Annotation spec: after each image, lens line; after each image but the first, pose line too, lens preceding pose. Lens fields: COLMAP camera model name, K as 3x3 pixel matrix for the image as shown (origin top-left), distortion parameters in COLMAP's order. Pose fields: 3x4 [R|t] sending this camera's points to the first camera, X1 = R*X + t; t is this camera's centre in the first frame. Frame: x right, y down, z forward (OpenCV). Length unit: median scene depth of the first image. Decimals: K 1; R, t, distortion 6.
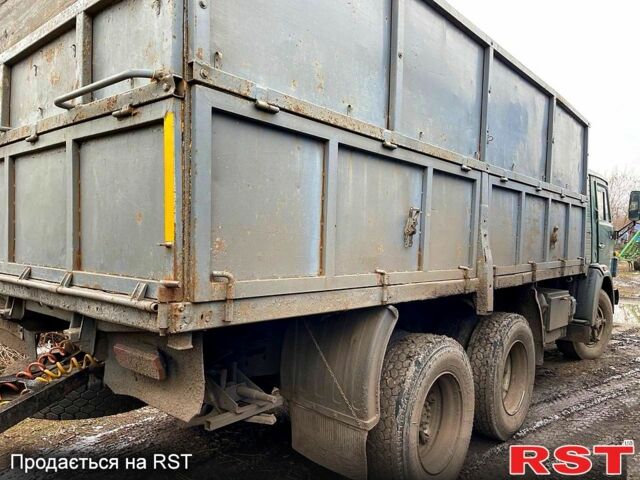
lens RADIAL K [[493.3, 0, 329.1], [0, 493.3, 240.2], [0, 0, 1]] dist [0.064496, 0.001611]
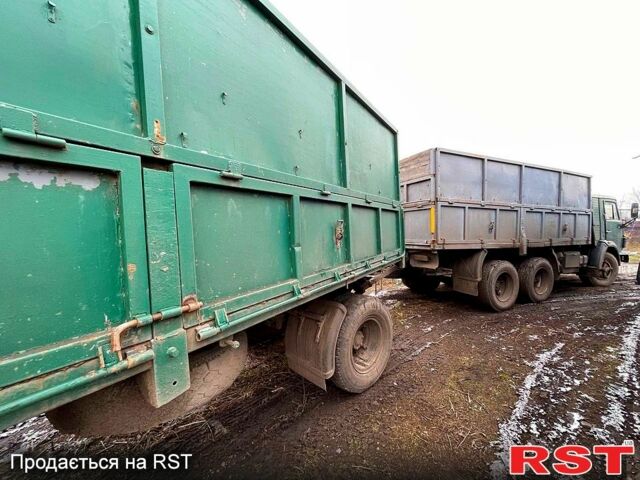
lens RADIAL K [[260.2, 0, 318.7], [0, 260.2, 239.5], [0, 0, 1]] dist [0.003845, 0.001357]
pose [[0.897748, -0.019317, -0.440086, -0.084096], [0.024165, 0.999693, 0.005414, 0.015578], [0.439847, -0.015495, 0.897939, -0.835255]]
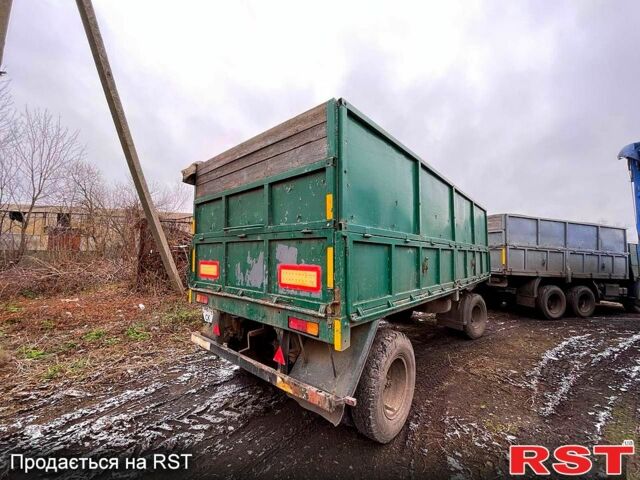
lens RADIAL K [[260.2, 0, 325.8], [0, 260.2, 249.7], [0, 0, 1]] dist [0.003845, 0.001357]
pose [[0.834054, -0.021899, -0.551247, -0.170969], [-0.020787, 0.997255, -0.071068, 0.058921], [0.551290, 0.070734, 0.831310, -1.878535]]
